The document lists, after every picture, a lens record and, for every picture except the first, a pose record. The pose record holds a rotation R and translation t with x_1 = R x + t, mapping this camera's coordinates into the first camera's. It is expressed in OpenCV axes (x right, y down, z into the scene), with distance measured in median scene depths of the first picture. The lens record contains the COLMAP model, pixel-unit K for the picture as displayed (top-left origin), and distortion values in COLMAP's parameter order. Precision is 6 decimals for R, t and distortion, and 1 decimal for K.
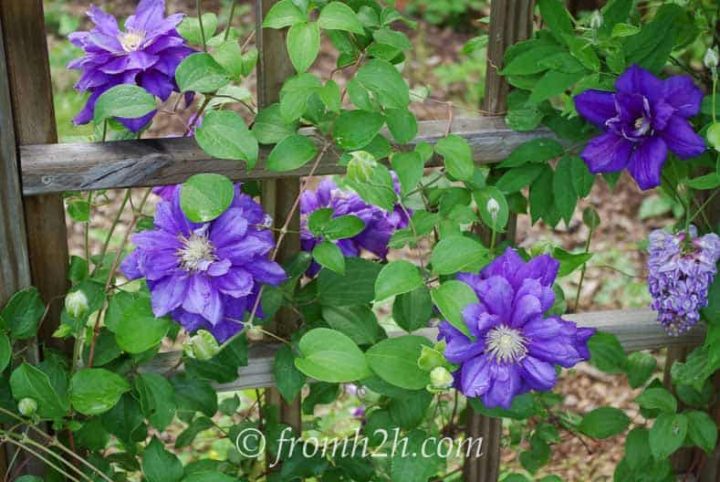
lens RADIAL K [[826.6, 0, 360.0], [0, 826.6, 241.0], [0, 0, 1]] dist [0.002439, 0.006287]
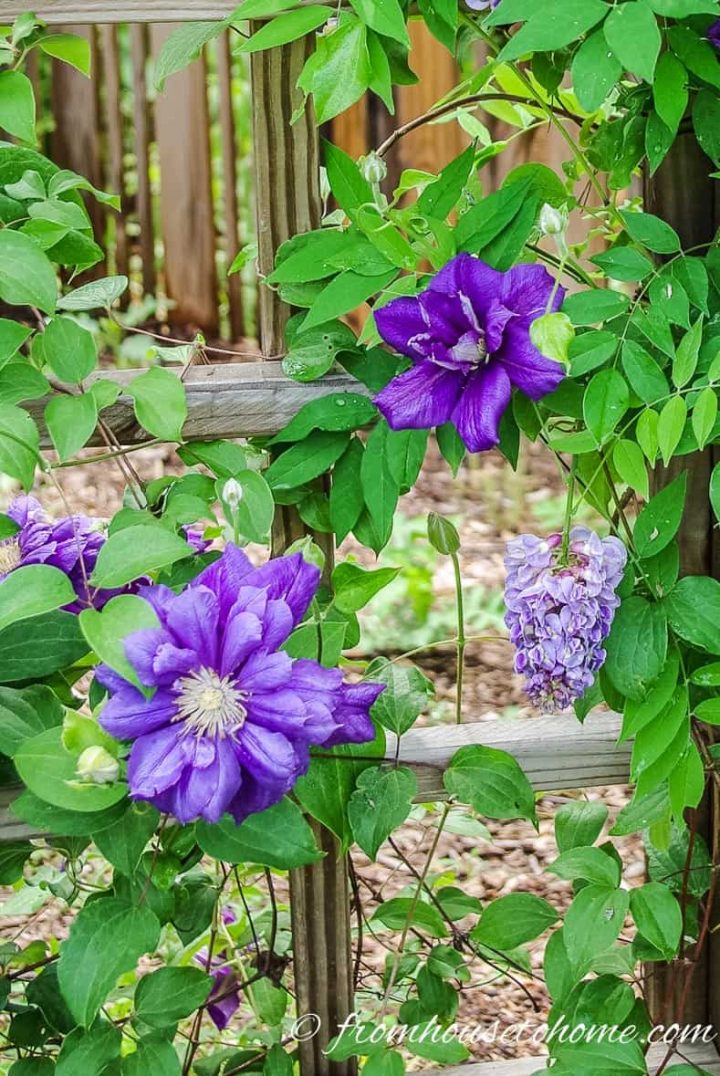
lens RADIAL K [[1437.3, 0, 360.0], [0, 1437.3, 538.0], [0, 0, 1]] dist [-0.018993, -0.024314]
pose [[0.999814, -0.004860, 0.018649, 0.244031], [0.007621, 0.988508, -0.150973, 0.151359], [-0.017701, 0.151087, 0.988362, 0.005078]]
